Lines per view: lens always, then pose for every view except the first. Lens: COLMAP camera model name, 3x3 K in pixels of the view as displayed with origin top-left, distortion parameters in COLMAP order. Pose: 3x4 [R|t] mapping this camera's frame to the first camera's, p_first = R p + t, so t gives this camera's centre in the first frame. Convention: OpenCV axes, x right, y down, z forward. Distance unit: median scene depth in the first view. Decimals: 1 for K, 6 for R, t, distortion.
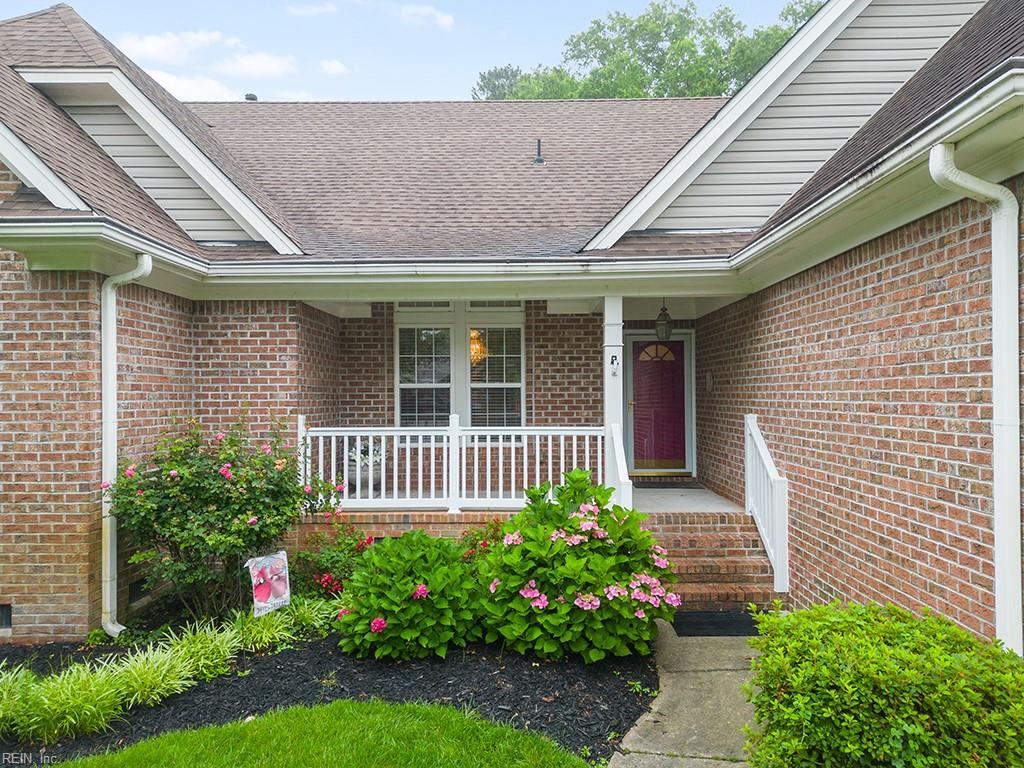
lens RADIAL K [[721.6, 0, 511.6], [0, 721.6, 384.5], [0, 0, 1]] dist [0.057668, -0.044255]
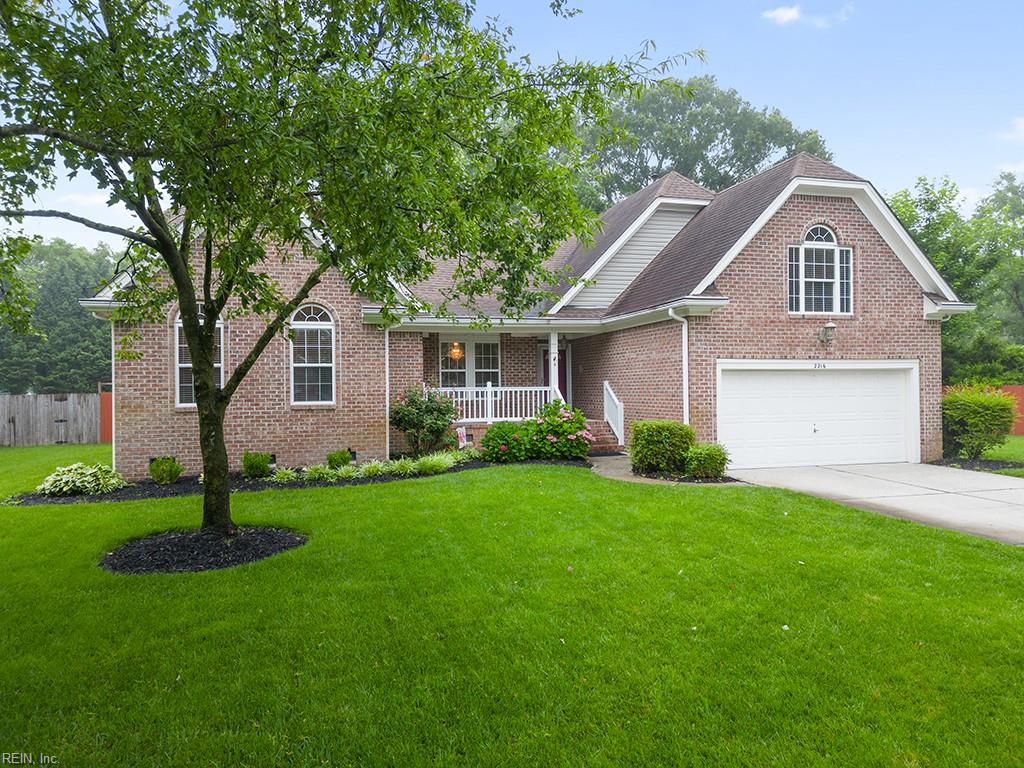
lens RADIAL K [[721.6, 0, 510.4], [0, 721.6, 379.9], [0, 0, 1]] dist [0.057668, -0.044255]
pose [[0.955111, -0.003085, 0.296232, -0.723658], [0.004193, 0.999986, -0.003104, 0.044294], [-0.296219, 0.004206, 0.955111, -1.277028]]
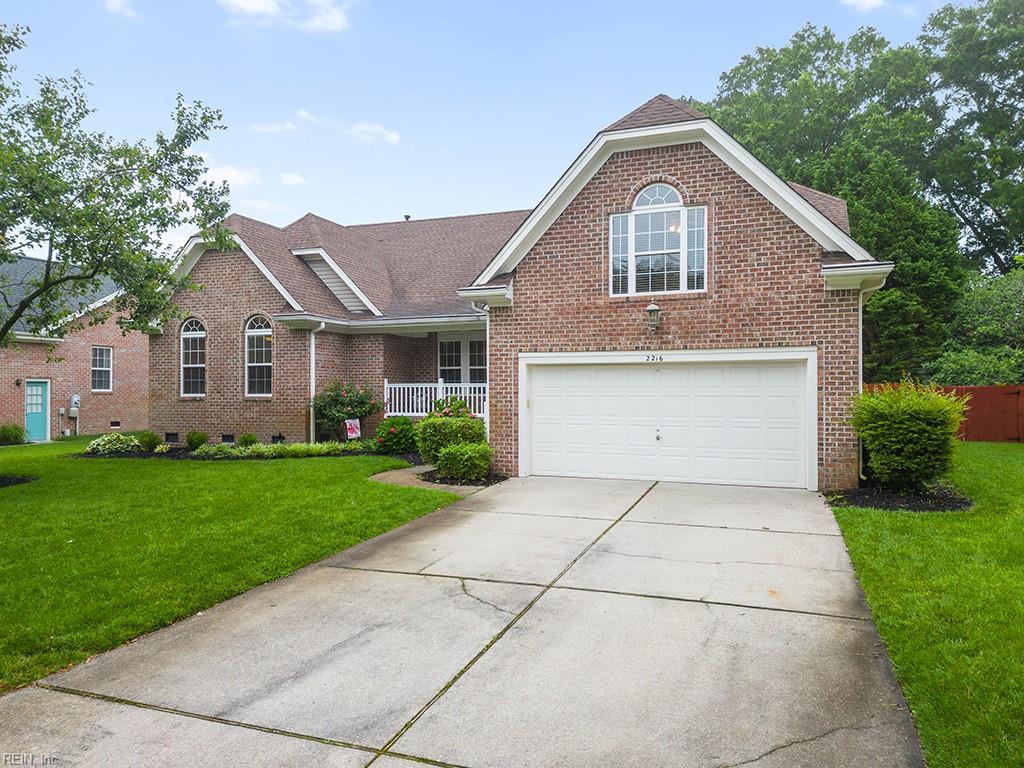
lens RADIAL K [[721.6, 0, 517.0], [0, 721.6, 388.0], [0, 0, 1]] dist [0.057668, -0.044255]
pose [[0.940794, 0.000402, -0.338978, 1.019815], [0.002974, 0.999951, 0.009438, 0.053488], [0.338965, -0.009888, 0.940747, -1.240627]]
